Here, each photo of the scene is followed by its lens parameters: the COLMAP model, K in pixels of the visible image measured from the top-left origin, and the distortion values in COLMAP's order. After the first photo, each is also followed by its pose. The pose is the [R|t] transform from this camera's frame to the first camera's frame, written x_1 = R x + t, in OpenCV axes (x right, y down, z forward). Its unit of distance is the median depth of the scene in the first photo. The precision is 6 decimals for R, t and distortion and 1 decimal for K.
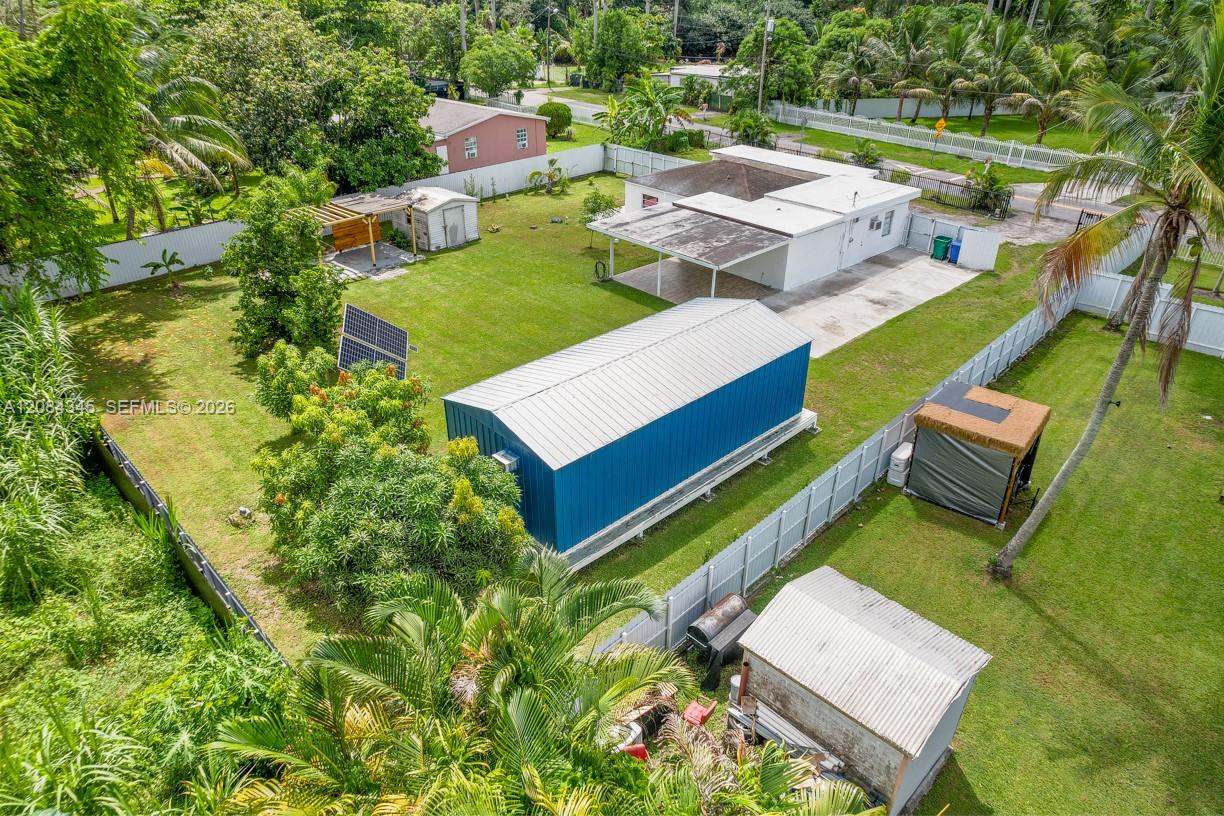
lens RADIAL K [[783.6, 0, 612.1], [0, 783.6, 409.0], [0, 0, 1]] dist [-0.067219, 0.060686]
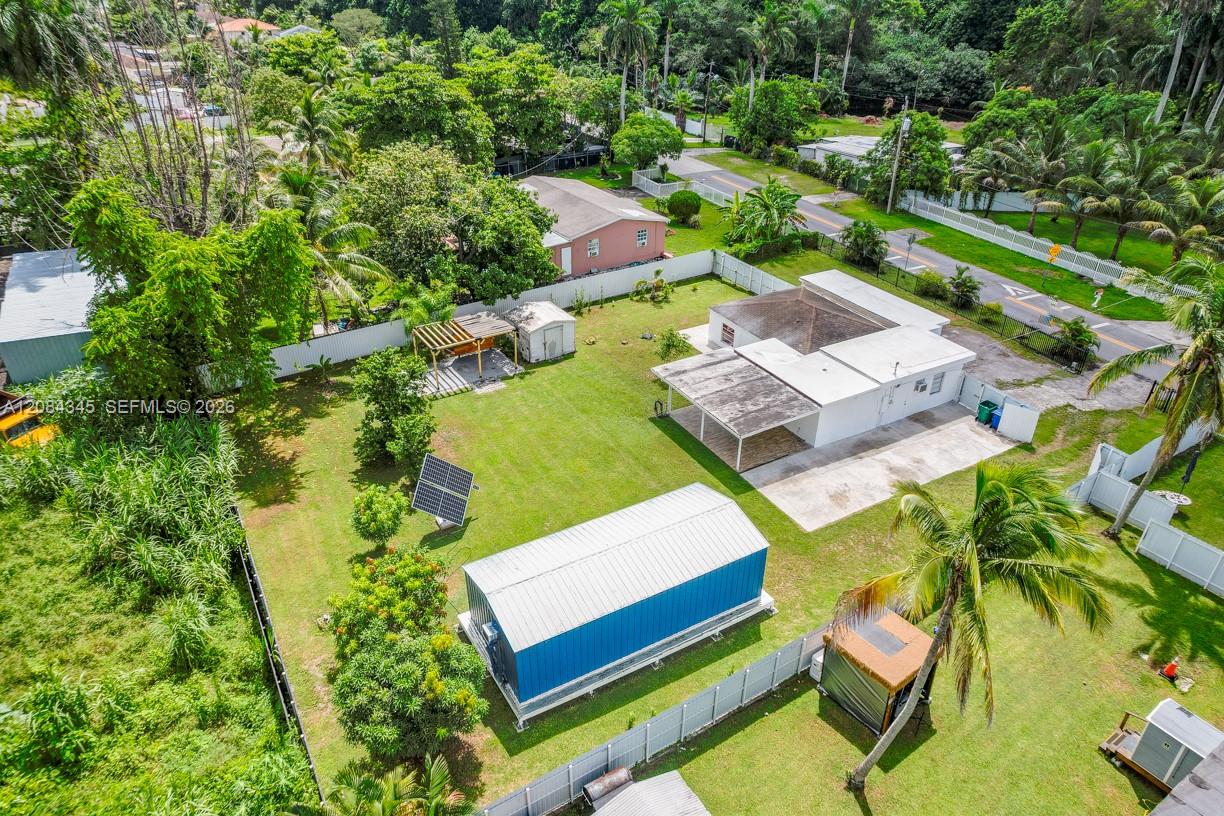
lens RADIAL K [[783.6, 0, 612.1], [0, 783.6, 409.0], [0, 0, 1]] dist [-0.067219, 0.060686]
pose [[0.971356, 0.118505, -0.205972, 0.157336], [-0.116260, 0.992952, 0.023014, -0.193304], [0.207248, 0.001591, 0.978287, -0.158635]]
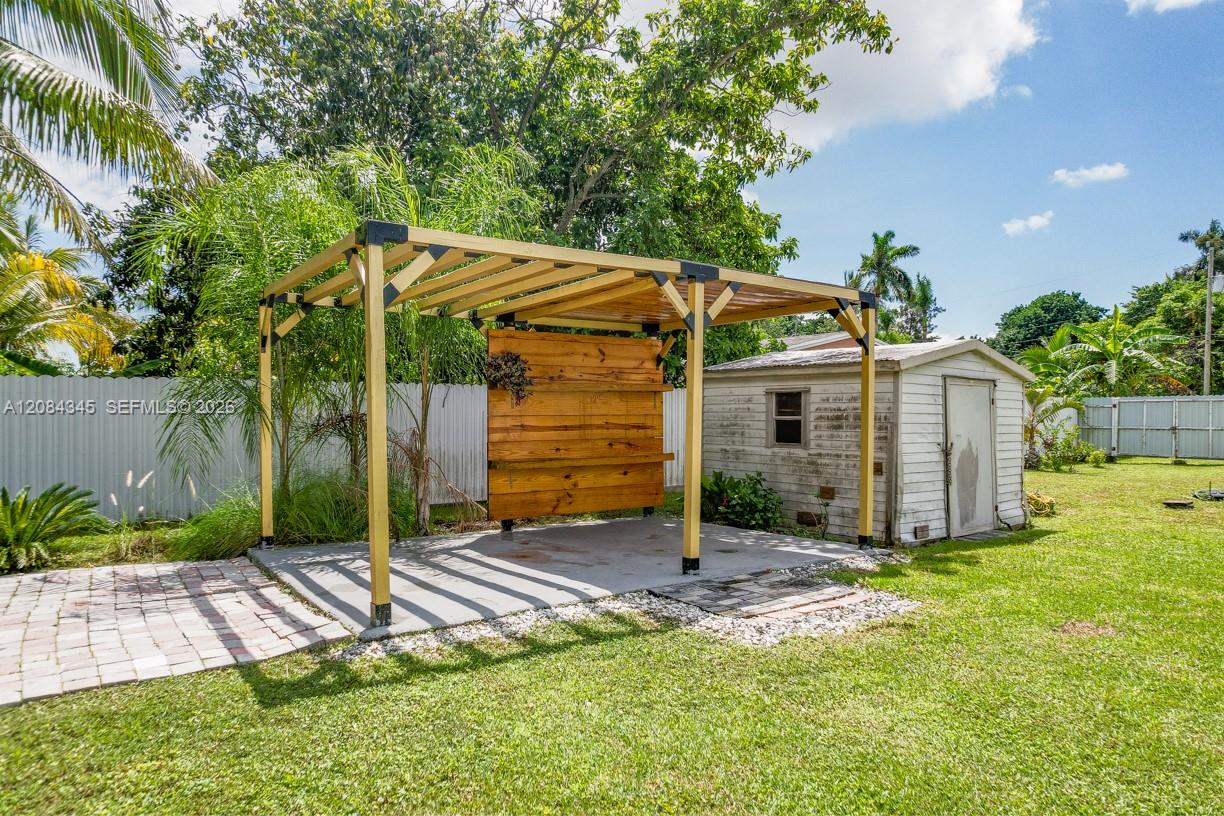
lens RADIAL K [[780.2, 0, 622.5], [0, 780.2, 412.0], [0, 0, 1]] dist [-0.065495, 0.061699]
pose [[0.984545, -0.004712, -0.175067, -0.299484], [-0.081999, 0.870892, -0.484586, -0.134010], [0.154748, 0.491452, 0.857046, 0.860038]]
